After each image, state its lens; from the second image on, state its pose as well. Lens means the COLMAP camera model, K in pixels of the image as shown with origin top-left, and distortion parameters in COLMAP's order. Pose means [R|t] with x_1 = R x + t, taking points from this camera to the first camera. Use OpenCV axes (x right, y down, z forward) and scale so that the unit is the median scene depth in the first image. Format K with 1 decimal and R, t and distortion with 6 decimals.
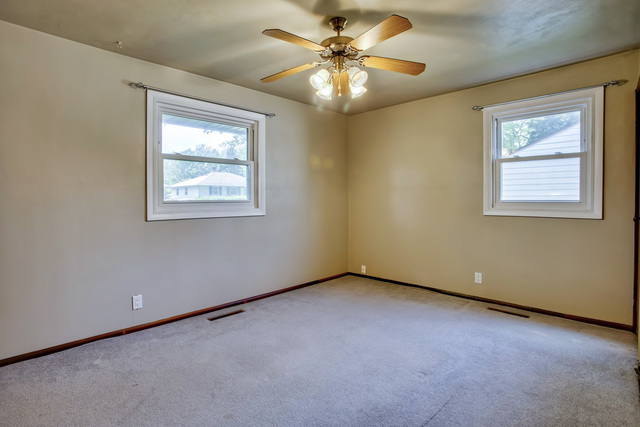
lens RADIAL K [[313.8, 0, 314.6], [0, 313.8, 207.7], [0, 0, 1]] dist [-0.054988, 0.000776]
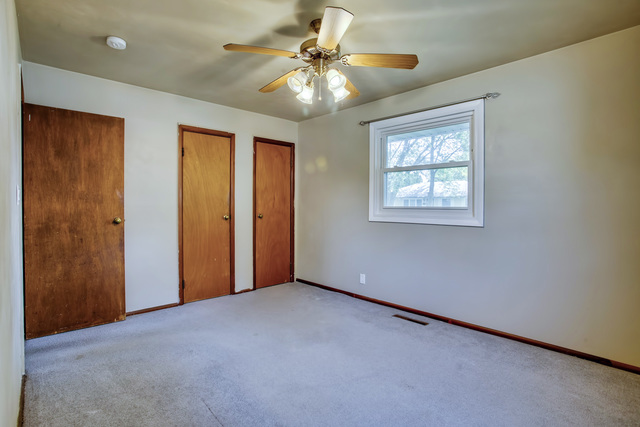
lens RADIAL K [[313.8, 0, 314.6], [0, 313.8, 207.7], [0, 0, 1]] dist [-0.054988, 0.000776]
pose [[-0.036639, 0.014179, -0.999228, 0.622512], [-0.030089, 0.999430, 0.015285, -0.021369], [0.998875, 0.030626, -0.036191, 0.605632]]
